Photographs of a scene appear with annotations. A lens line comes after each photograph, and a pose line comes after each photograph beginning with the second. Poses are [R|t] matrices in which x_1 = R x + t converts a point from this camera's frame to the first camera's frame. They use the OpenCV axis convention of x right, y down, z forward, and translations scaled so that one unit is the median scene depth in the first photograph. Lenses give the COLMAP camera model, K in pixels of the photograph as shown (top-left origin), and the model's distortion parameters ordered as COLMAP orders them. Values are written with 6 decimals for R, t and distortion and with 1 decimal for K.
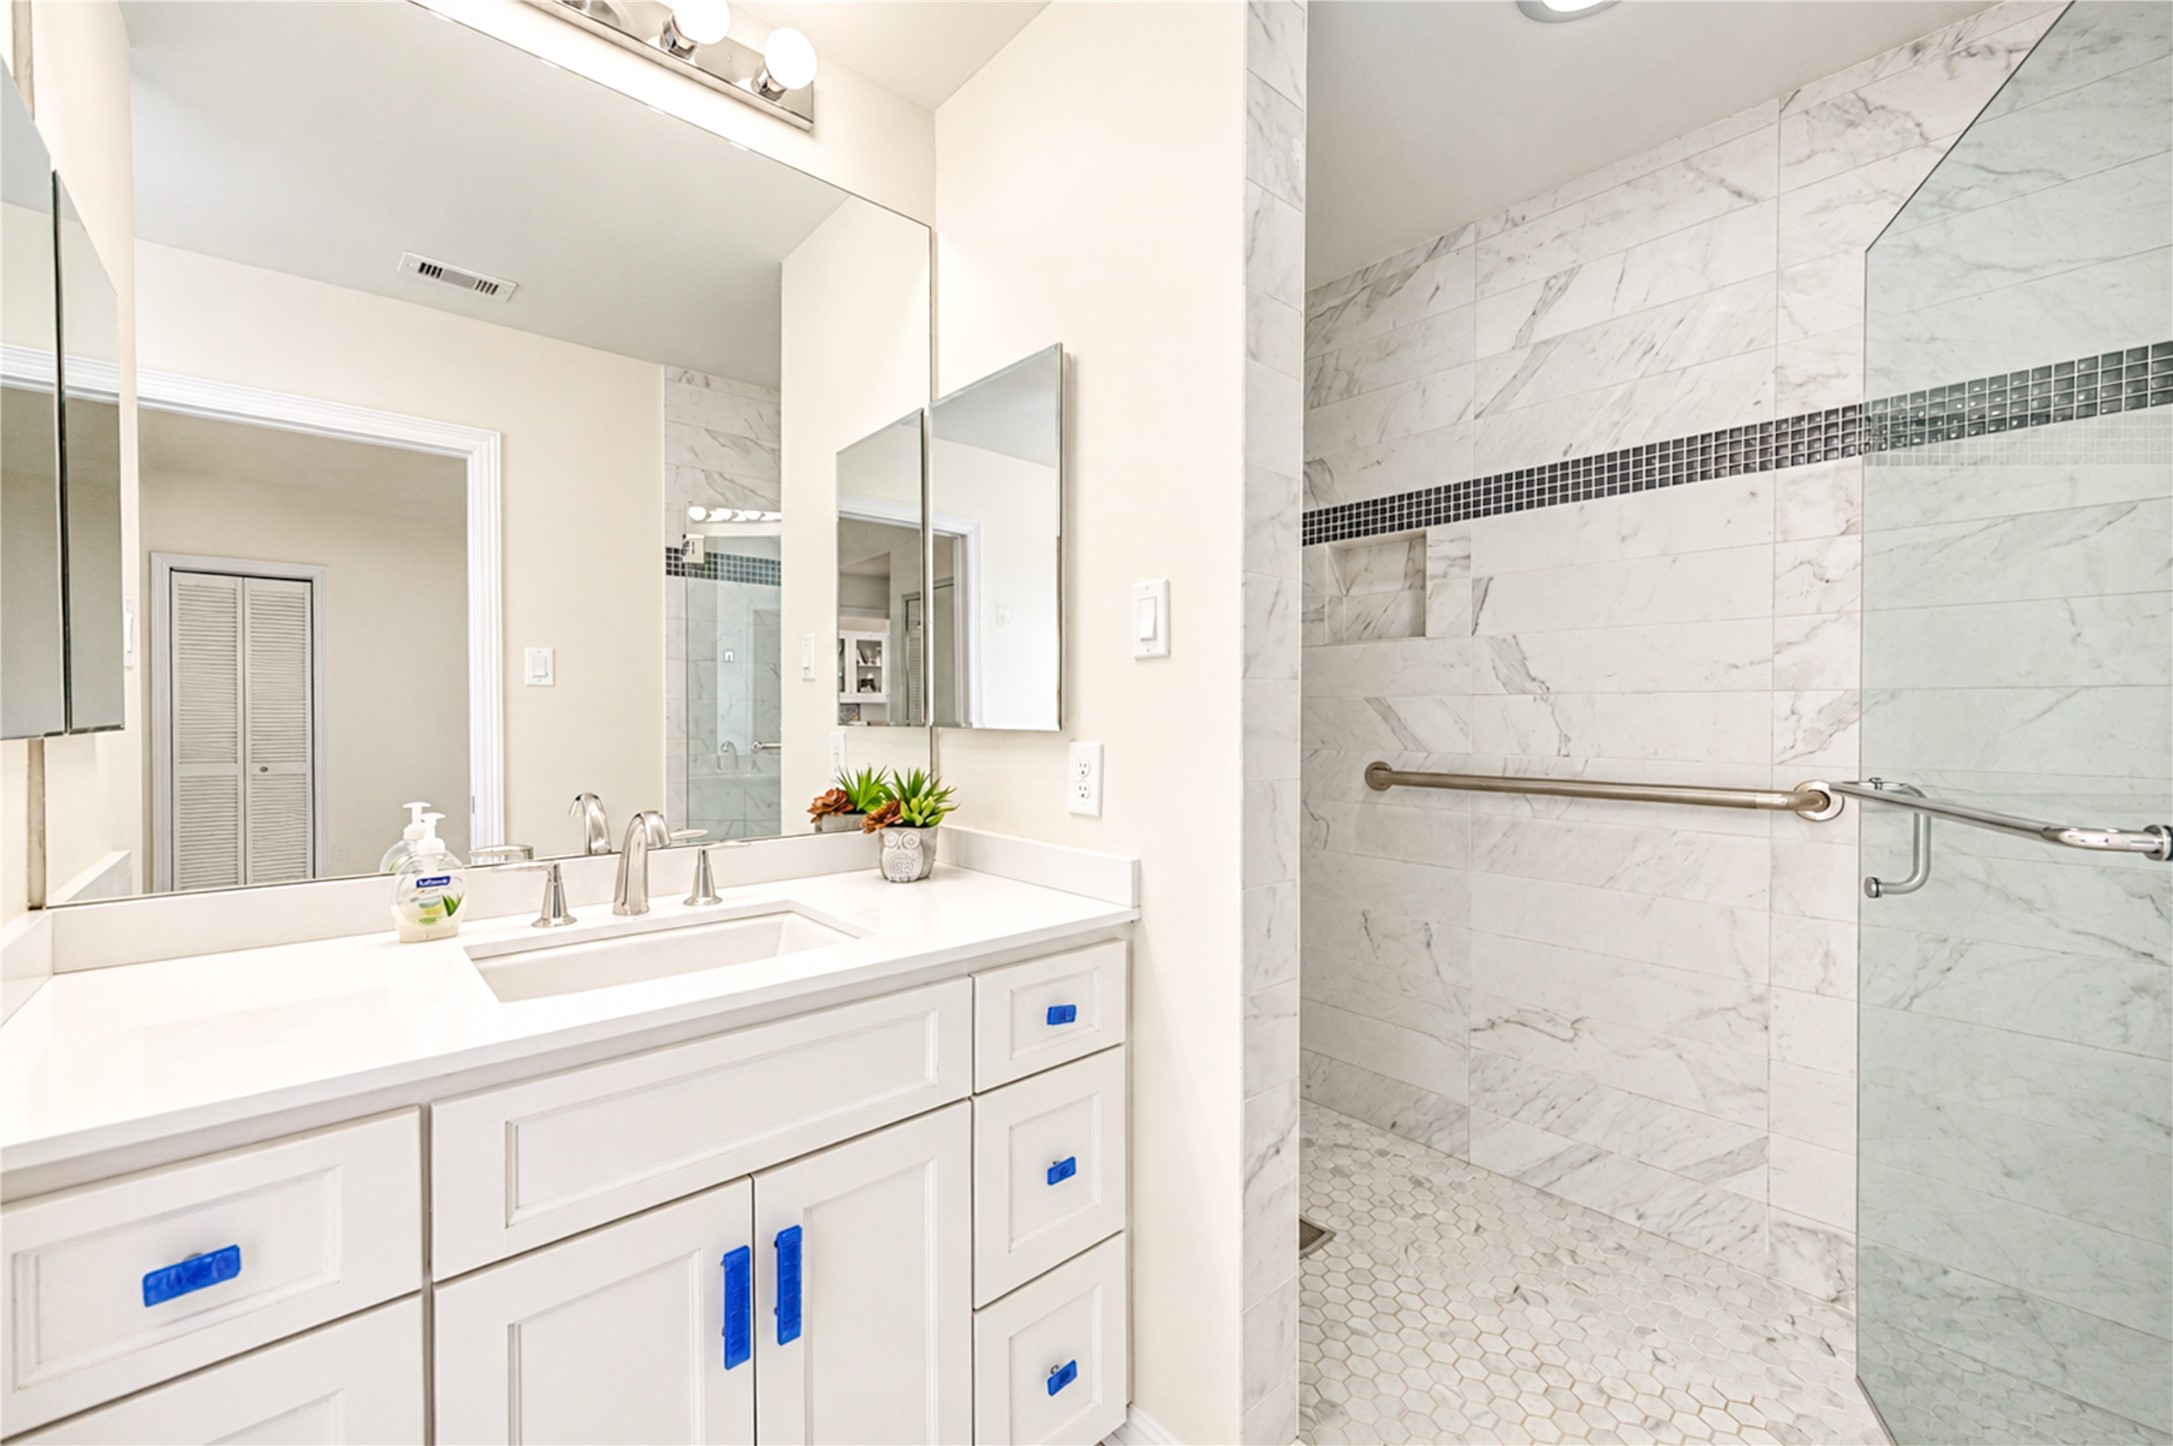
lens RADIAL K [[858.3, 0, 1077.4], [0, 858.3, 726.5], [0, 0, 1]] dist [0.004374, 0.000199]
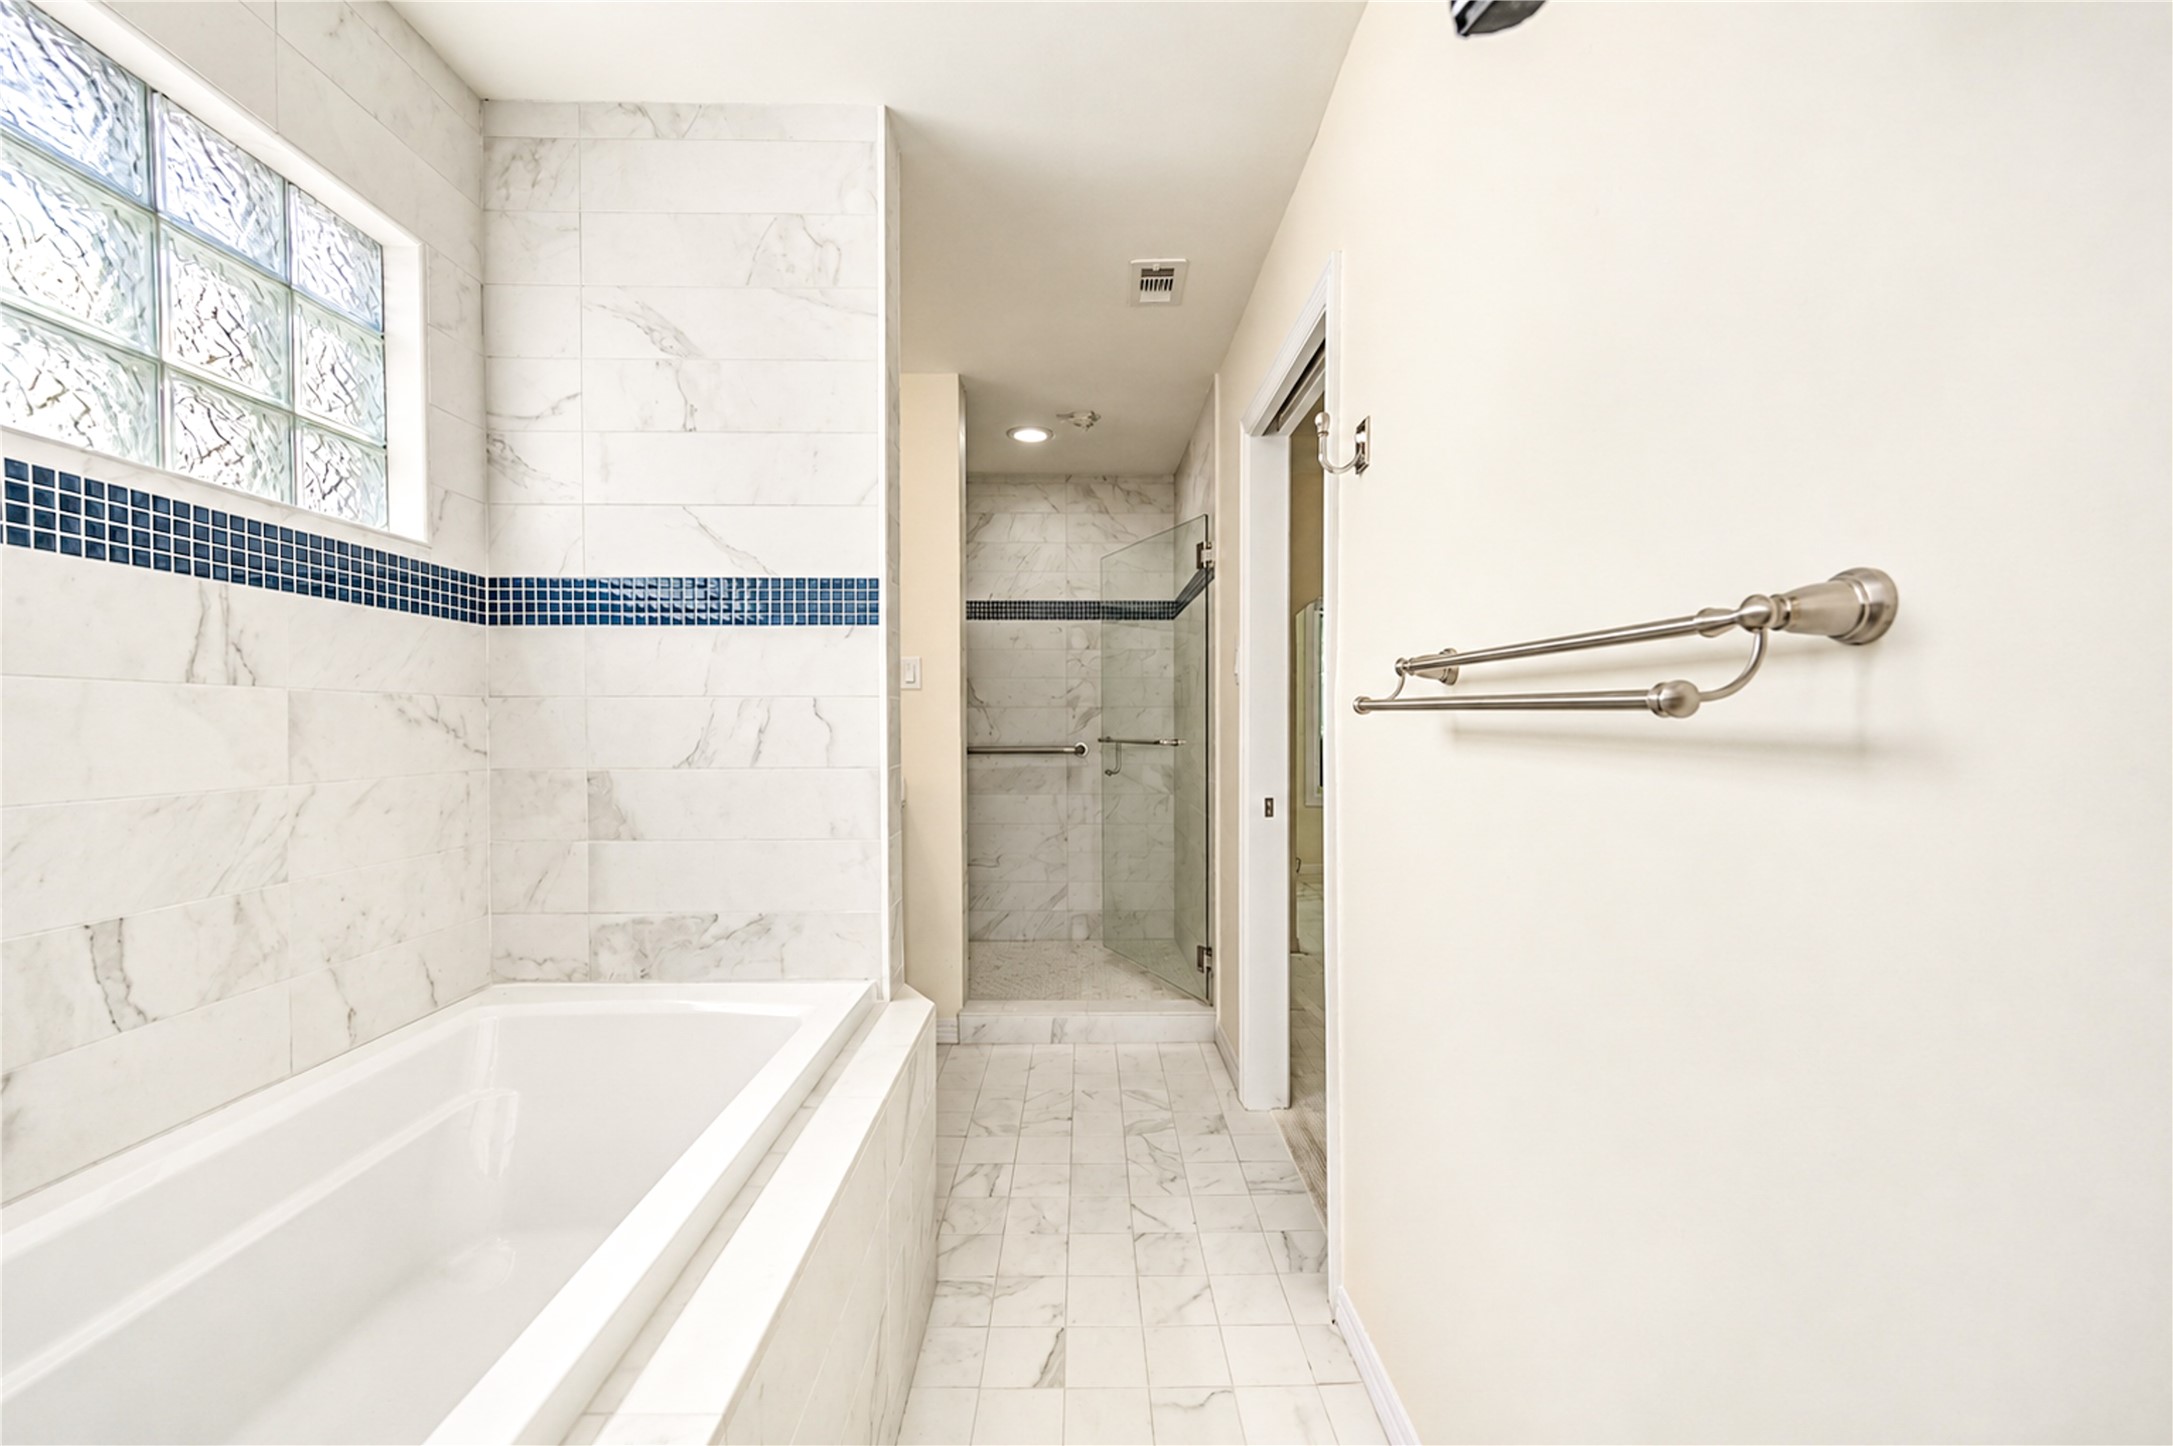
lens RADIAL K [[858.3, 0, 1089.7], [0, 858.3, 725.2], [0, 0, 1]] dist [0.004374, 0.000199]
pose [[0.662743, -0.004211, 0.748835, -1.057208], [0.015031, 0.999858, -0.007680, 0.033667], [-0.748696, 0.016346, 0.662712, -0.732556]]
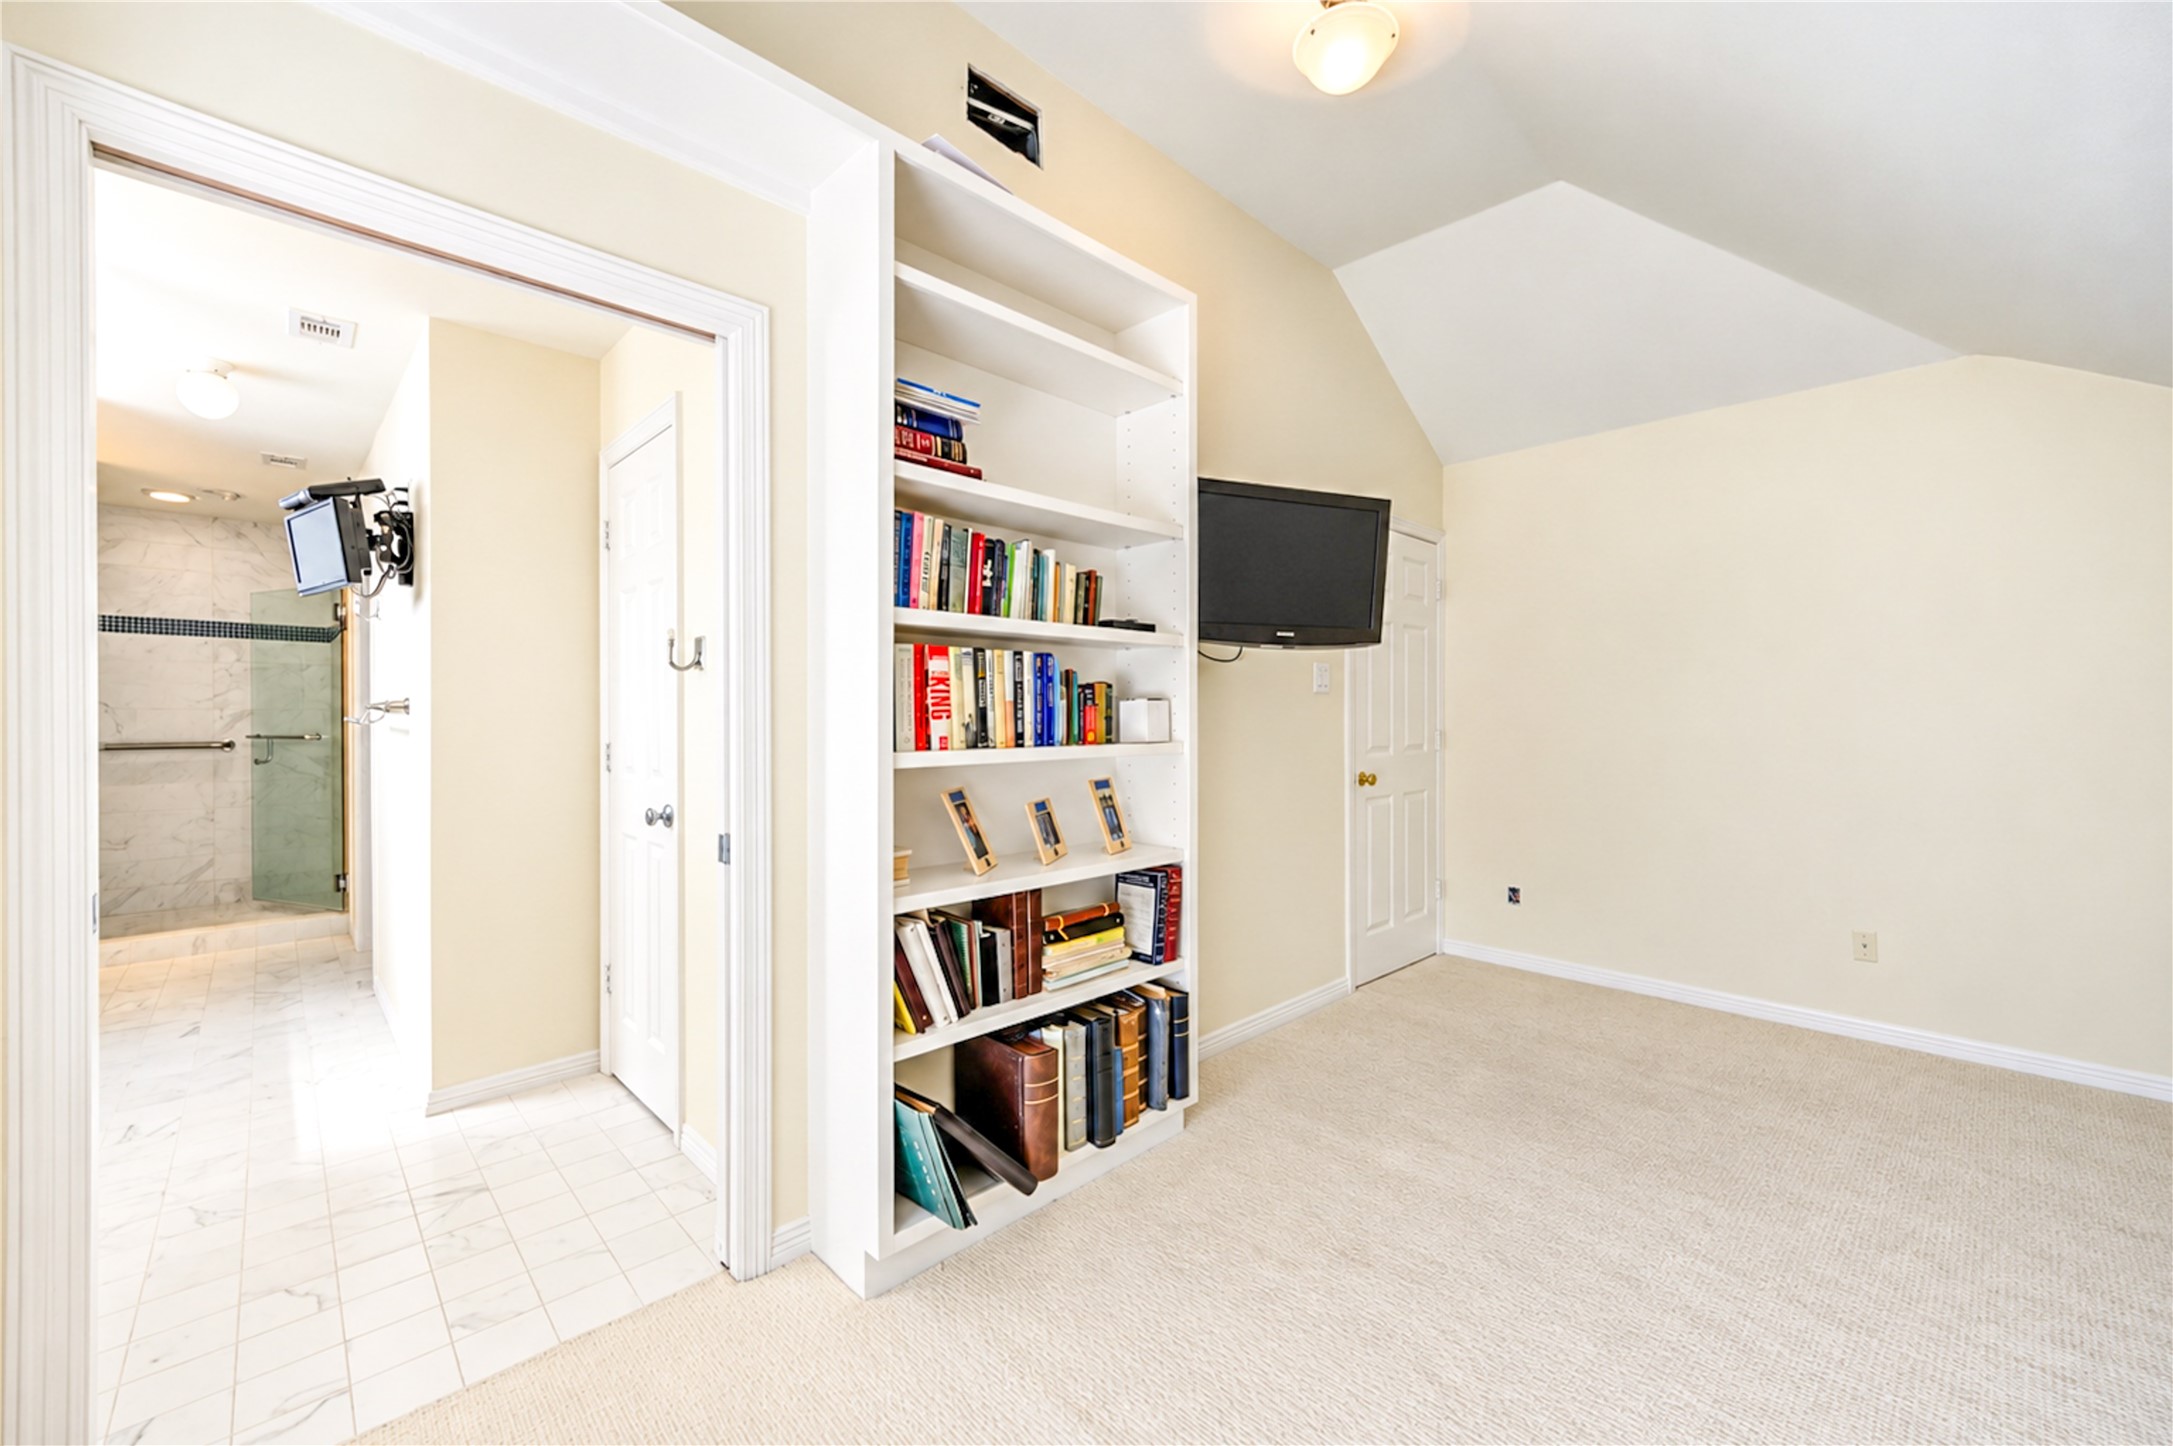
lens RADIAL K [[858.3, 0, 1079.5], [0, 858.3, 716.7], [0, 0, 1]] dist [0.004374, 0.000199]
pose [[-0.019694, -0.000531, 0.999806, -2.358596], [0.018953, 0.999820, 0.000904, 0.039270], [-0.999626, 0.018967, -0.019681, -2.049702]]
